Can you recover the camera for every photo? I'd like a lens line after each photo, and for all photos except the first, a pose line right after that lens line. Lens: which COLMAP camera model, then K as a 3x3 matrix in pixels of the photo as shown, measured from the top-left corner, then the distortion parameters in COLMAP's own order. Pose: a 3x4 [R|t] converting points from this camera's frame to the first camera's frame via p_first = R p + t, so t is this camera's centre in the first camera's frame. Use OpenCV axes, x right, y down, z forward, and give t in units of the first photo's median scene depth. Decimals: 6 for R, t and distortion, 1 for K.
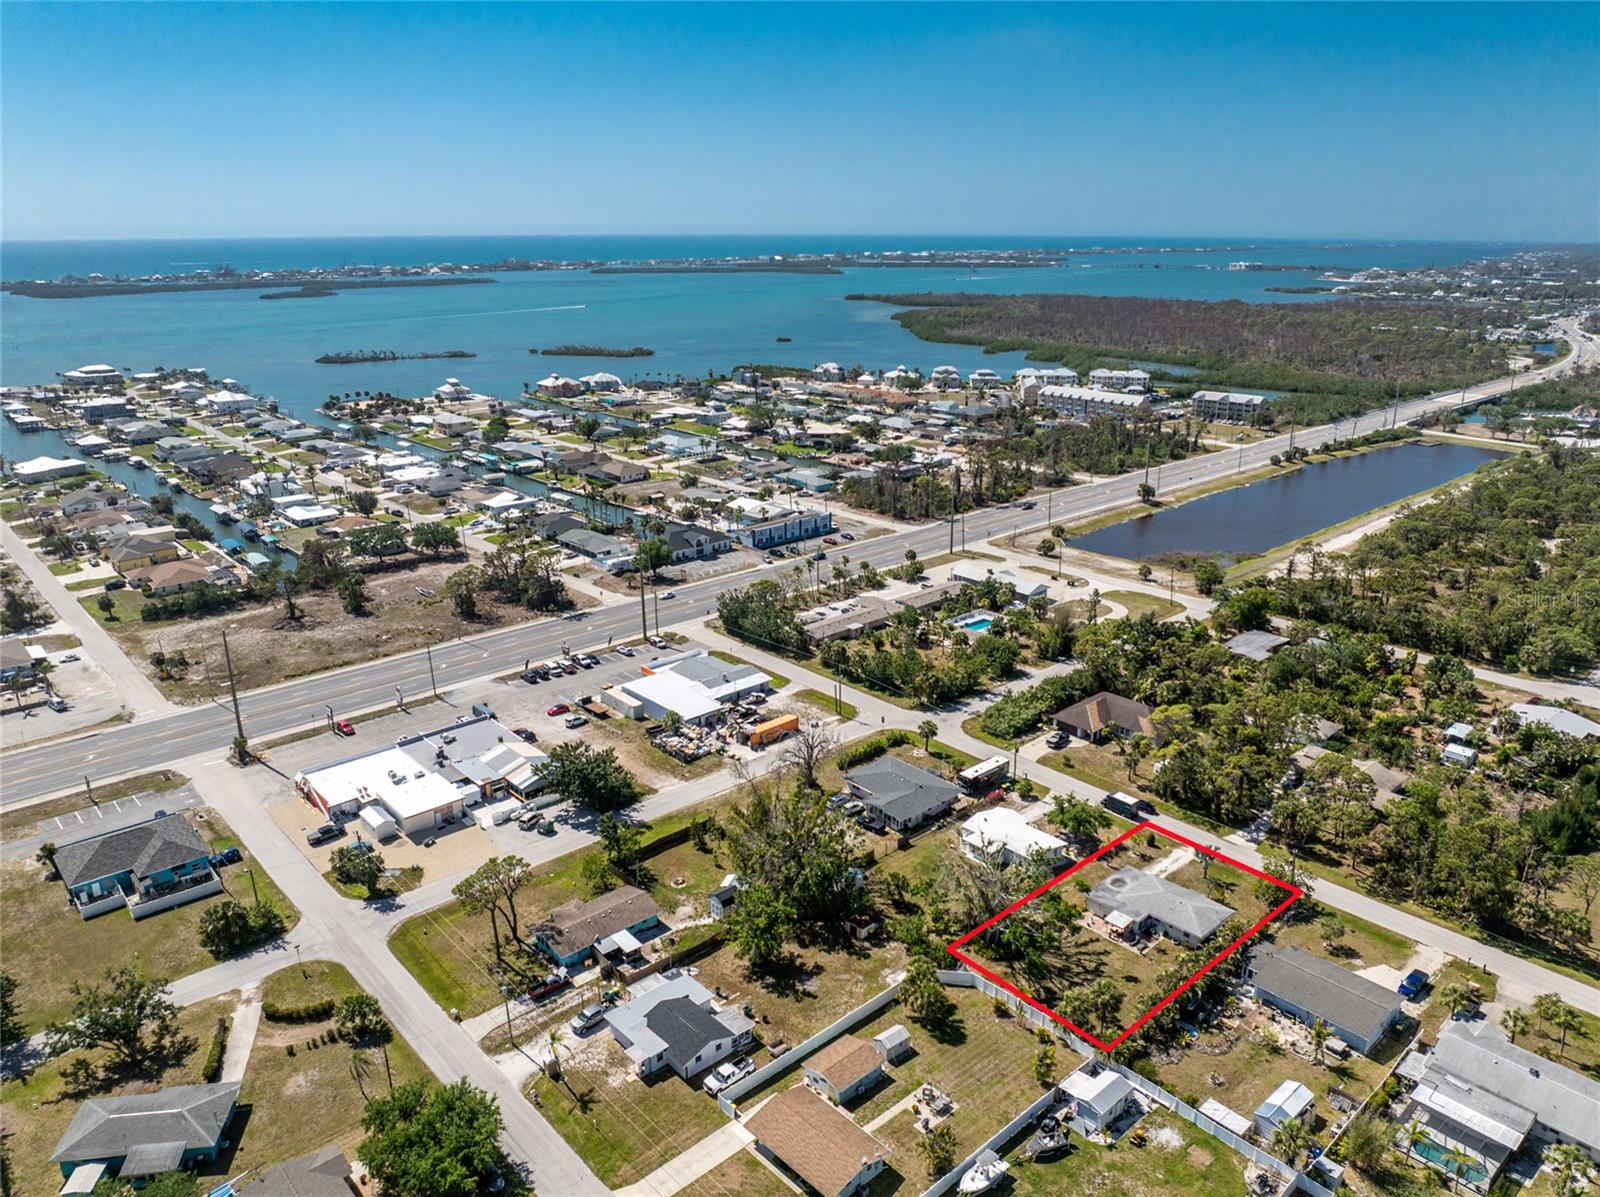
lens RADIAL K [[1137.6, 0, 805.7], [0, 1137.6, 590.1], [0, 0, 1]] dist [-0.033126, -0.008235]
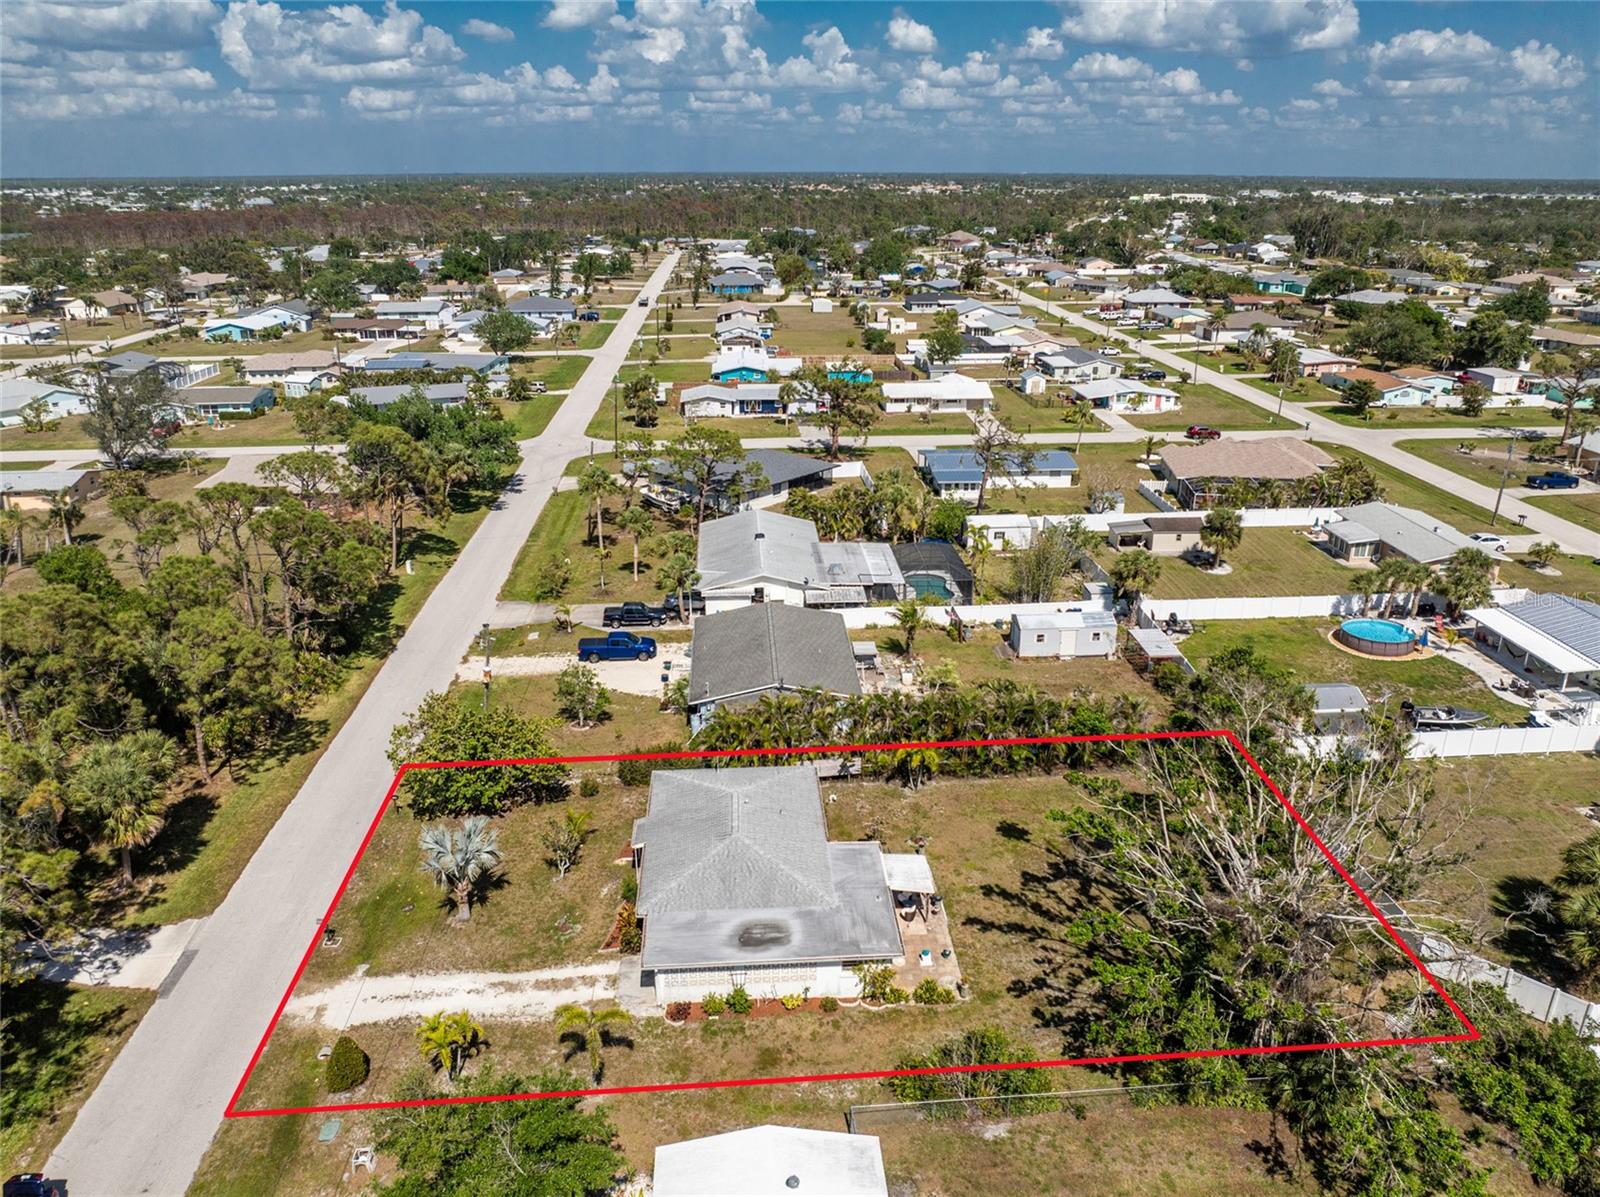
lens RADIAL K [[1137.6, 0, 805.7], [0, 1137.6, 590.1], [0, 0, 1]] dist [-0.033126, -0.008235]
pose [[-0.786074, -0.215987, 0.579169, 0.080052], [0.185695, 0.811173, 0.554541, 0.007266], [-0.589580, 0.543459, -0.597535, 0.855830]]
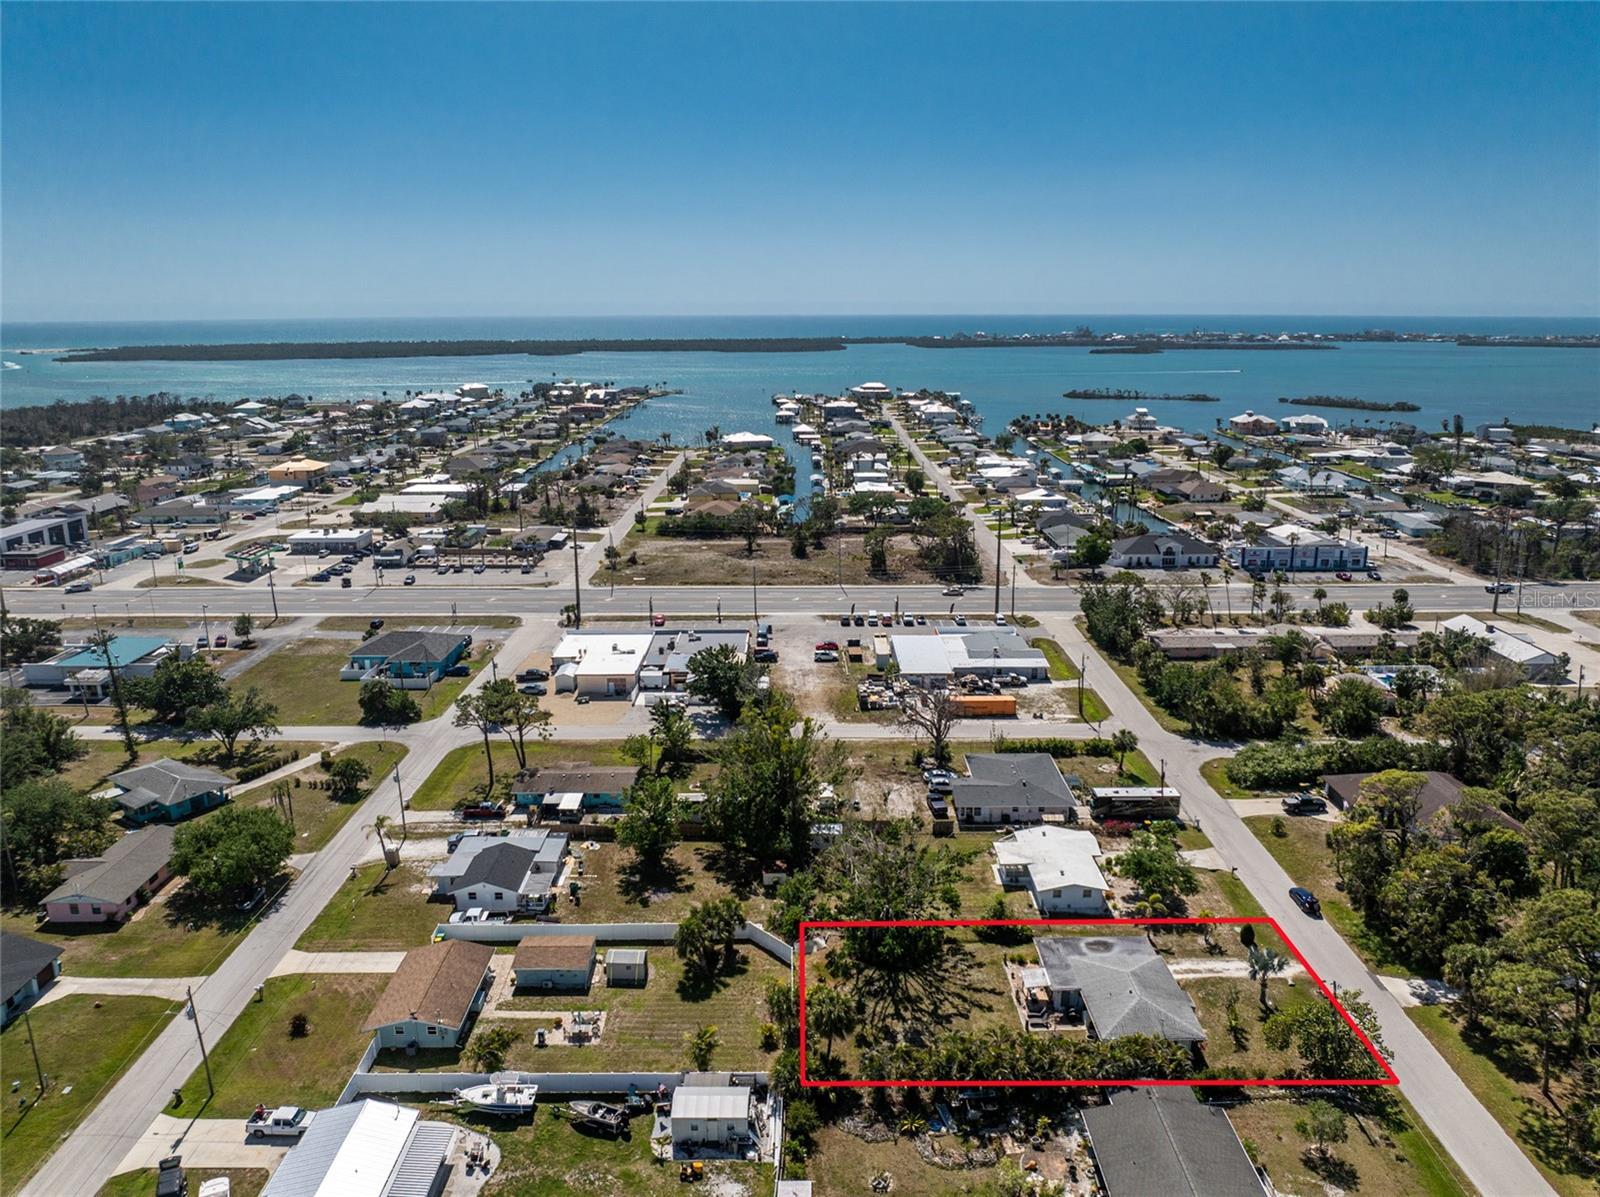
lens RADIAL K [[1137.6, 0, 805.7], [0, 1137.6, 590.1], [0, 0, 1]] dist [-0.033126, -0.008235]
pose [[0.741624, 0.156059, -0.652410, 0.425600], [-0.198487, 0.980064, 0.008805, 0.056226], [0.640778, 0.122965, 0.757815, 0.251681]]
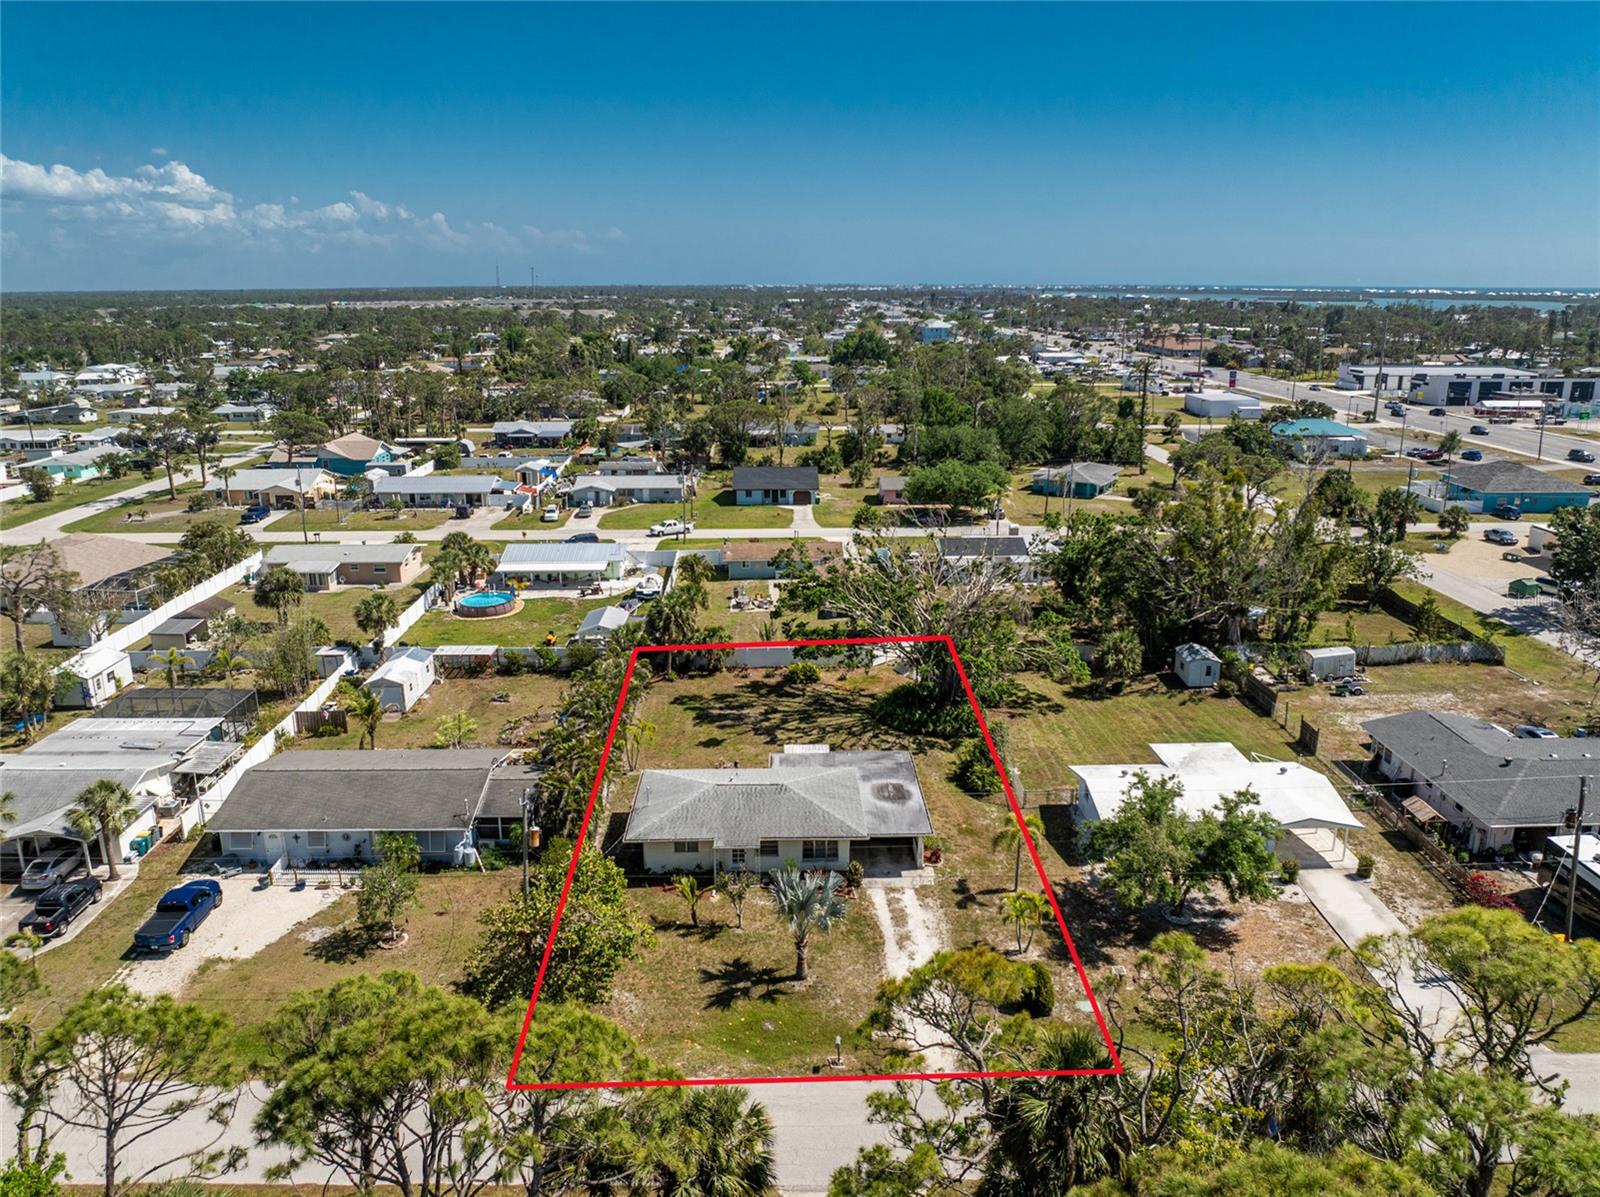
lens RADIAL K [[1137.6, 0, 805.7], [0, 1137.6, 590.1], [0, 0, 1]] dist [-0.033126, -0.008235]
pose [[-0.655371, 0.197613, -0.728997, 0.444331], [-0.225649, 0.869863, 0.438658, 0.014068], [0.720813, 0.451982, -0.525492, 0.881861]]
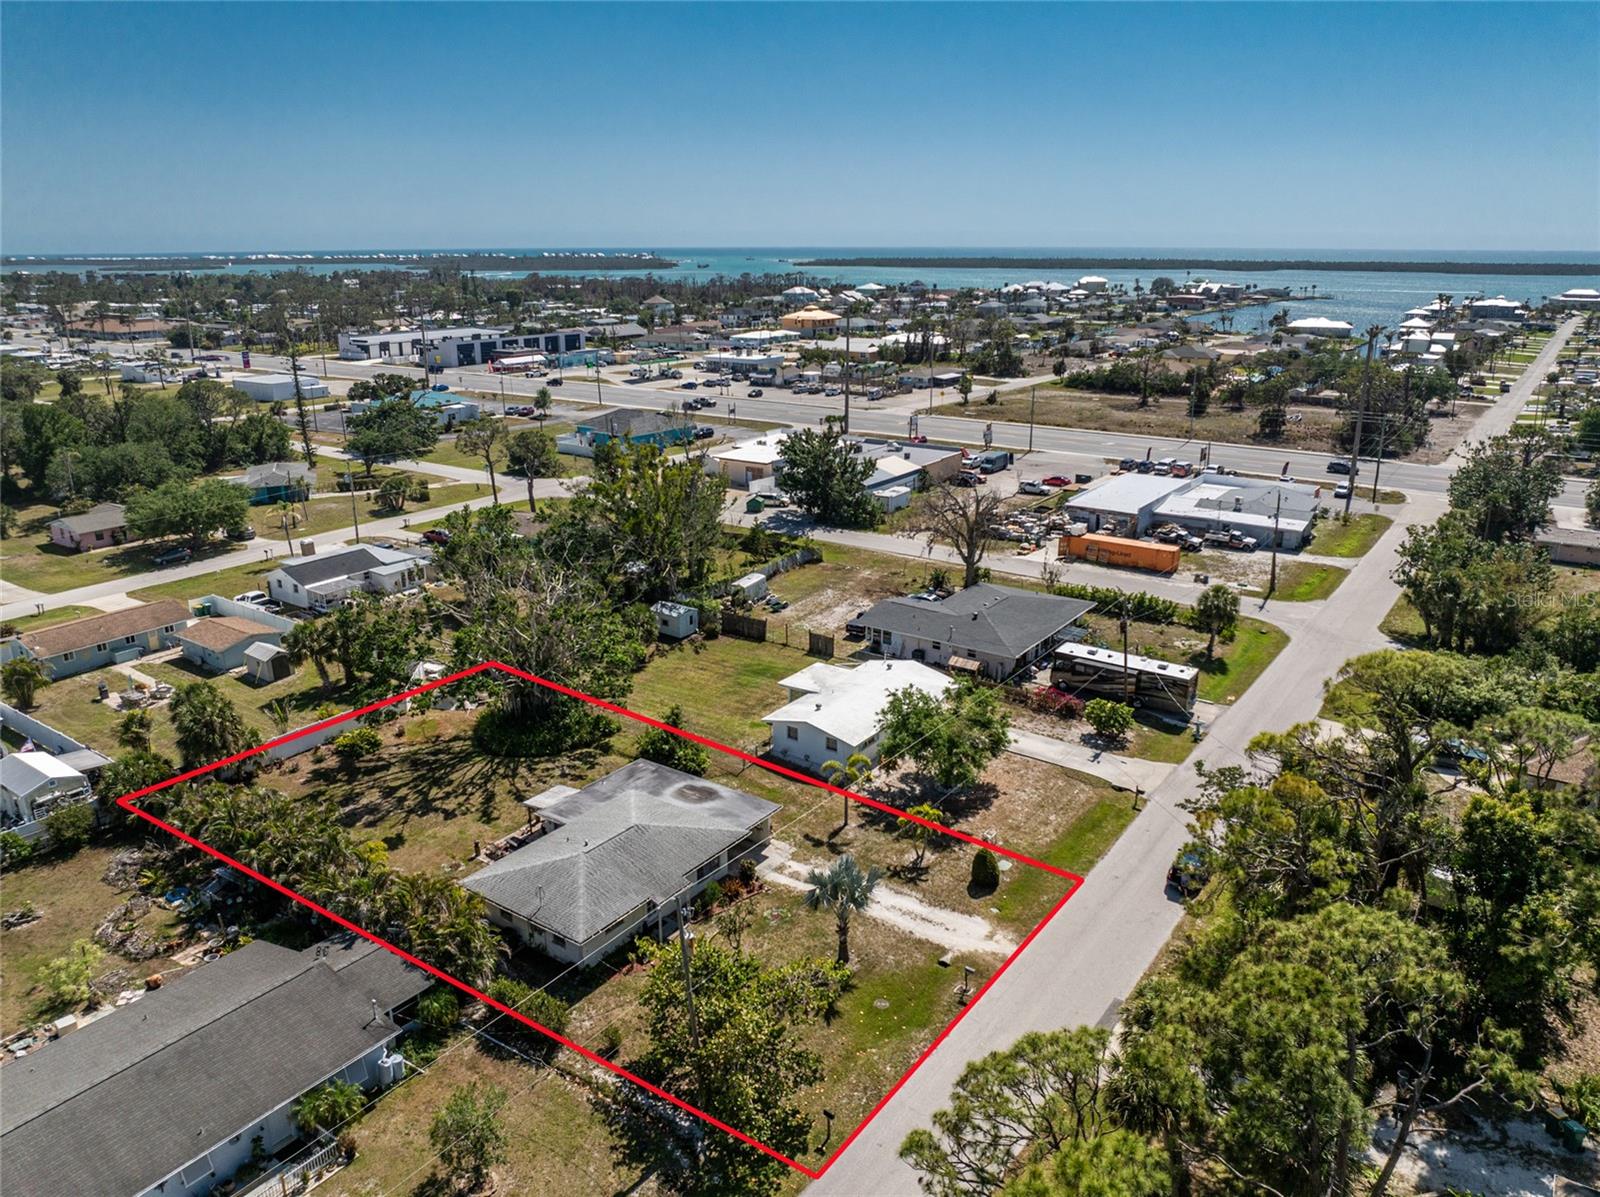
lens RADIAL K [[1137.6, 0, 805.7], [0, 1137.6, 590.1], [0, 0, 1]] dist [-0.033126, -0.008235]
pose [[0.218049, 0.282205, -0.934246, 0.501897], [-0.292250, 0.932232, 0.213387, 0.063985], [0.931153, 0.226504, 0.285746, 0.682109]]
